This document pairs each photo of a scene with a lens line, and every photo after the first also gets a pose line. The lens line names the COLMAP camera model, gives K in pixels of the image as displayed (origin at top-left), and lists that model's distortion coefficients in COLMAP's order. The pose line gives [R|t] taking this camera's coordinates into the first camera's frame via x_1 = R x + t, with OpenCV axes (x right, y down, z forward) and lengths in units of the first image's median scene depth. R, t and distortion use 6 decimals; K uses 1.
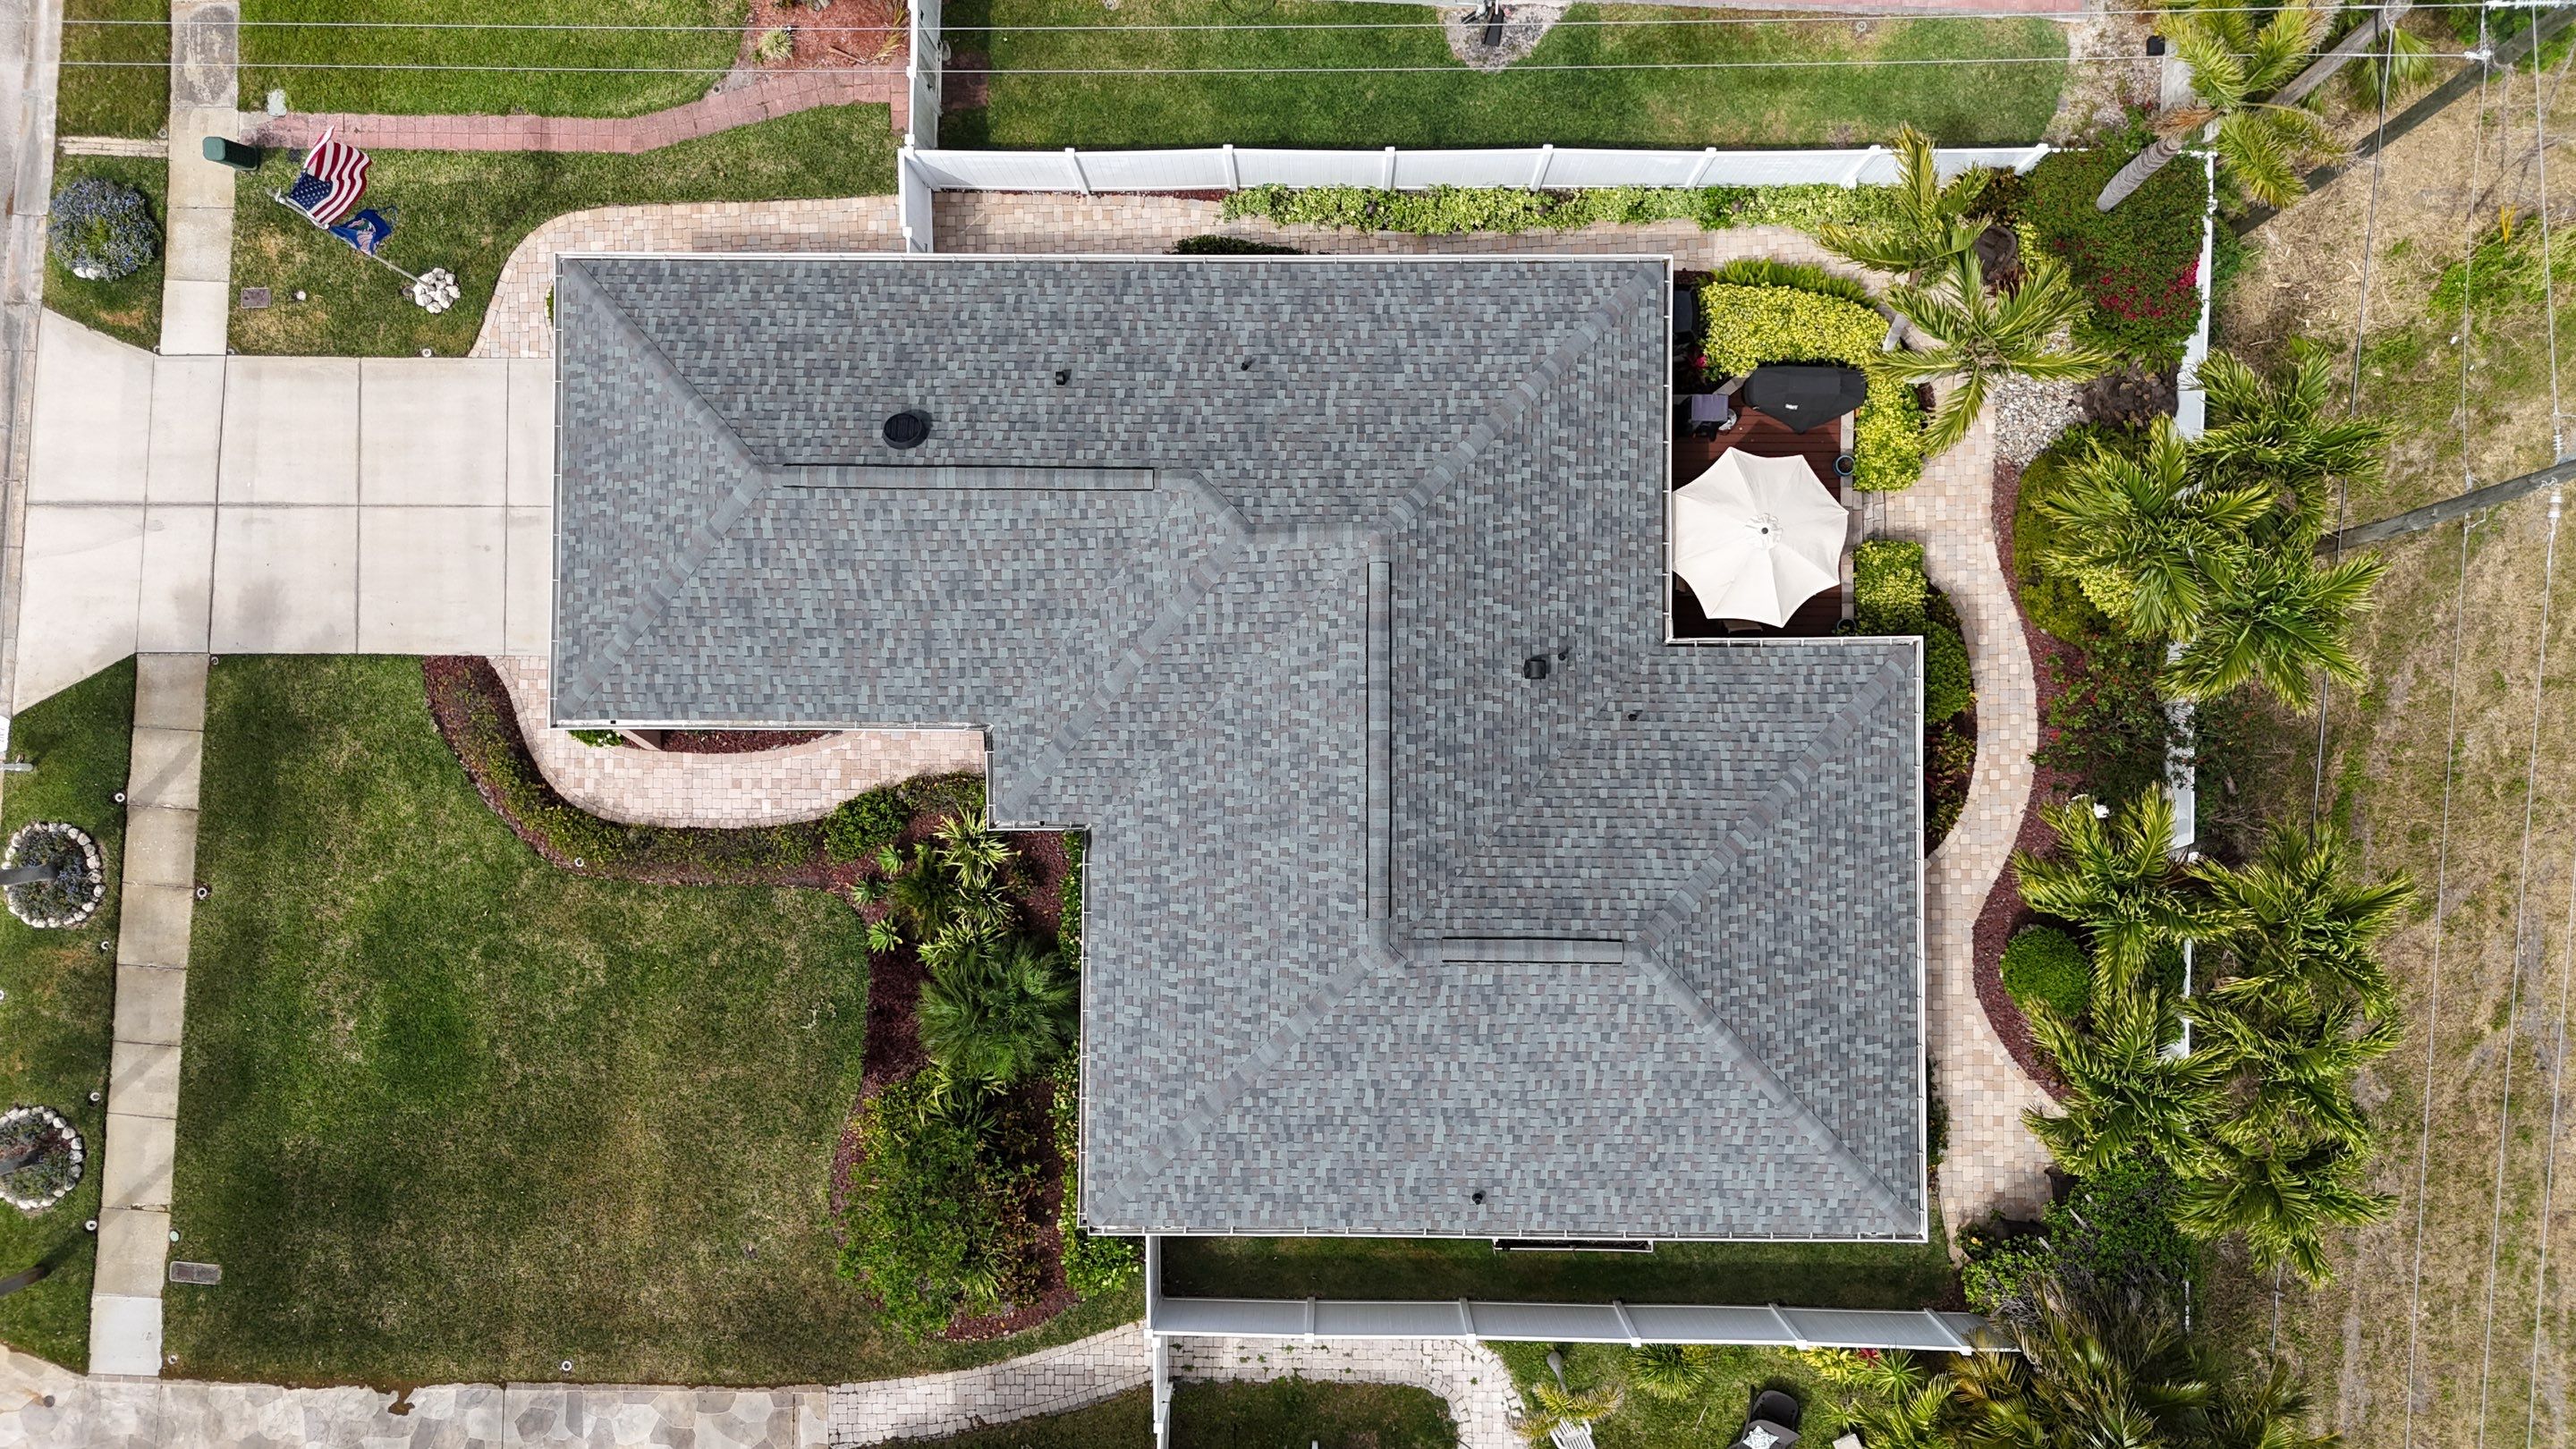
lens RADIAL K [[1893.0, 0, 1287.7], [0, 1893.0, 719.5], [0, 0, 1]] dist [0.072756, -0.063095]
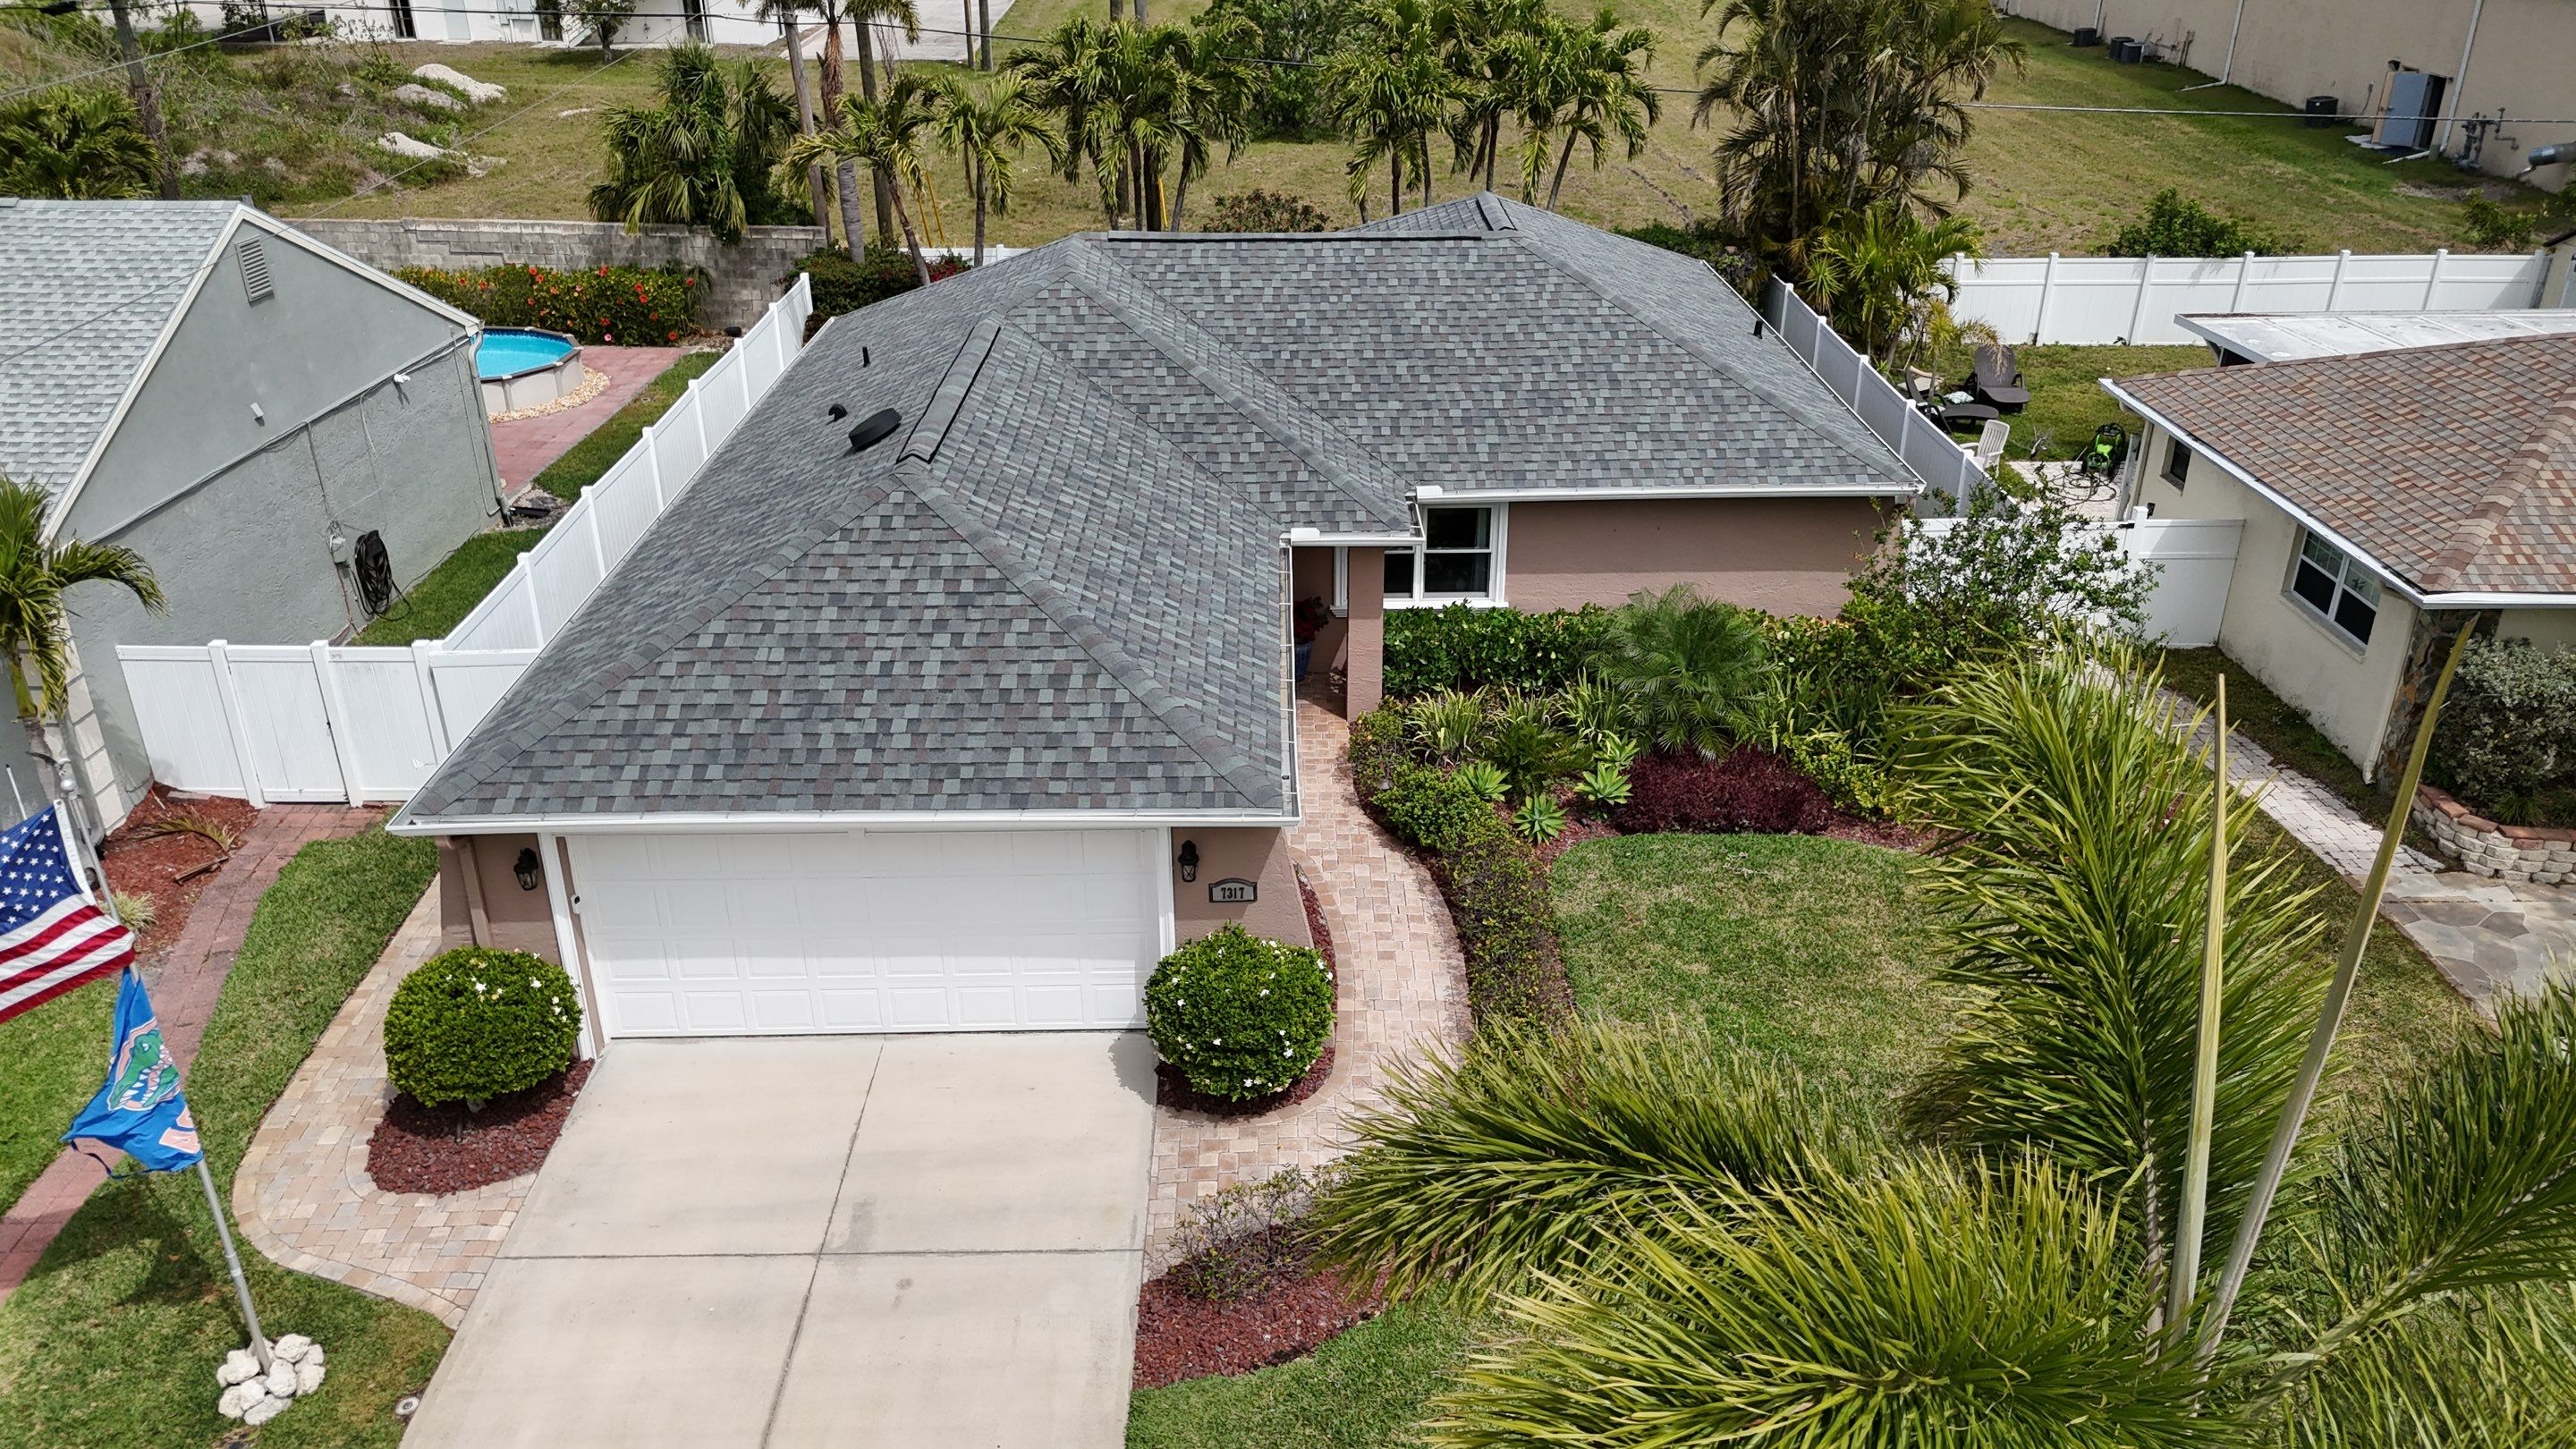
lens RADIAL K [[1893.0, 0, 1290.4], [0, 1893.0, 723.7], [0, 0, 1]] dist [0.072756, -0.063095]
pose [[-0.015926, -0.412384, 0.910871, -0.813402], [0.999785, 0.005517, 0.019978, -0.008102], [-0.013264, 0.910993, 0.412208, 0.722863]]
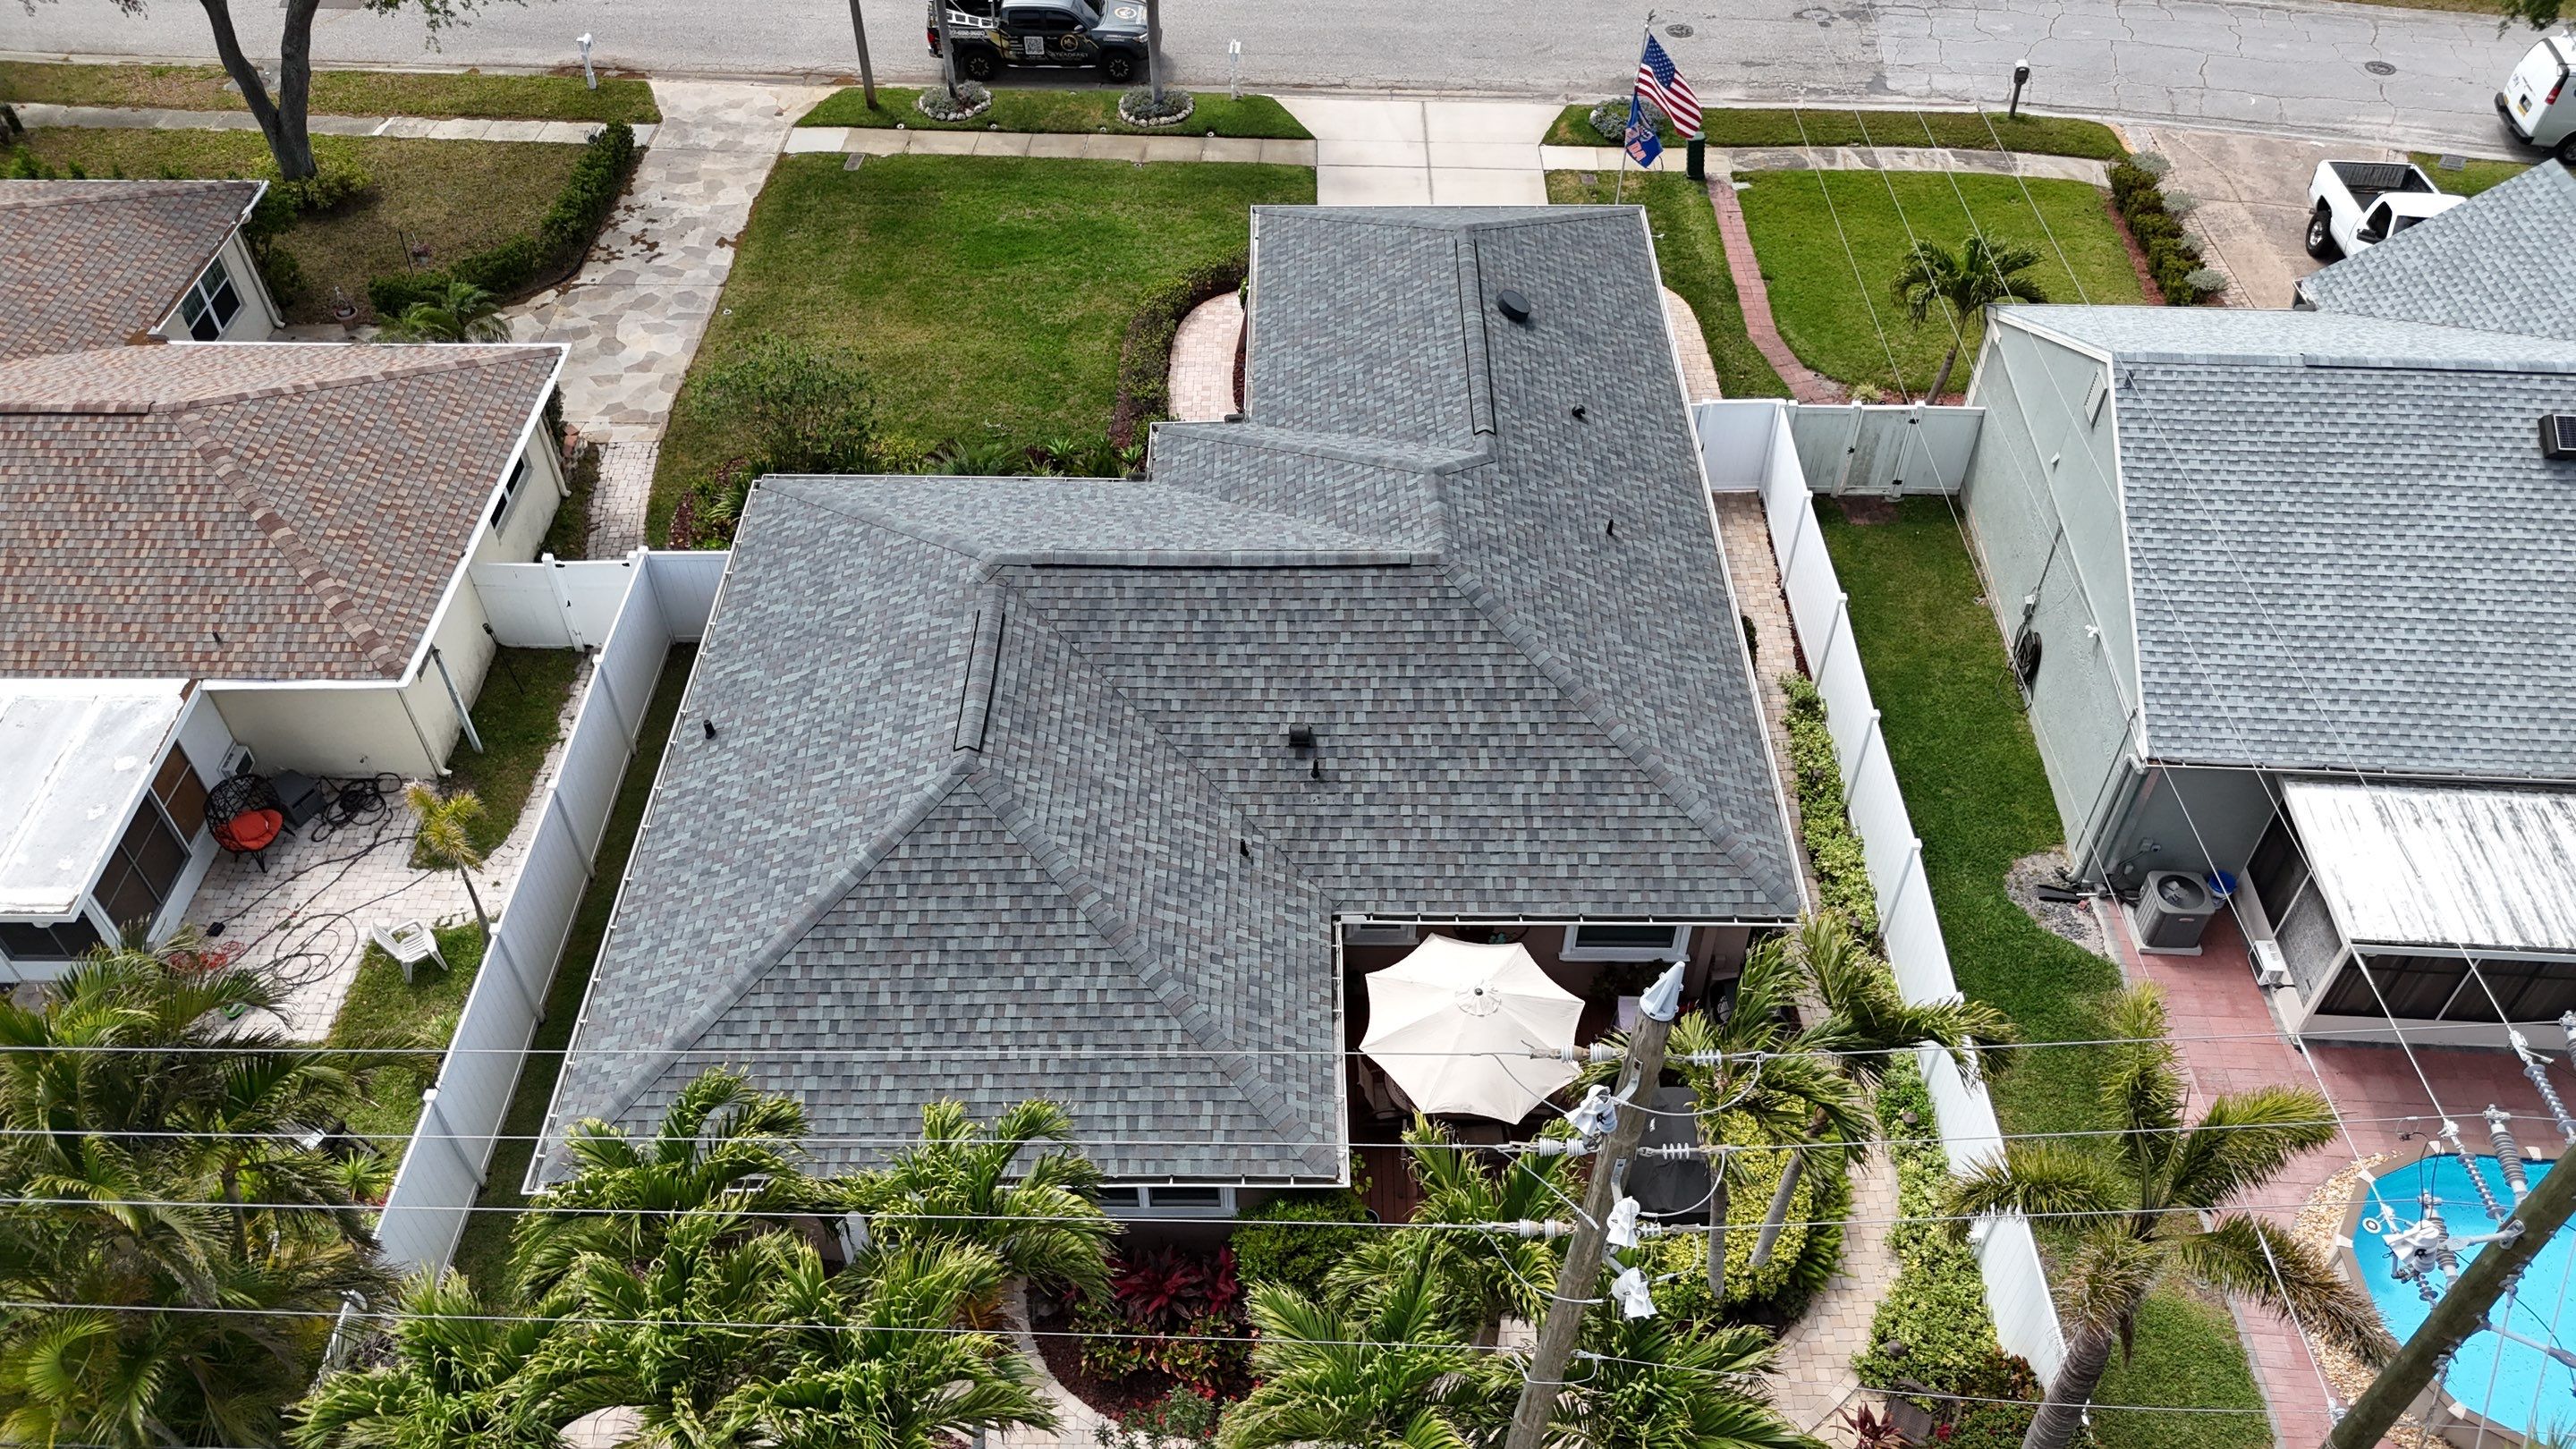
lens RADIAL K [[1893.0, 0, 1287.8], [0, 1893.0, 722.6], [0, 0, 1]] dist [0.072756, -0.063095]
pose [[-0.001227, 0.725555, -0.688163, 0.660135], [-0.999796, 0.012989, 0.015478, -0.031179], [0.020169, 0.688041, 0.725391, 0.326830]]
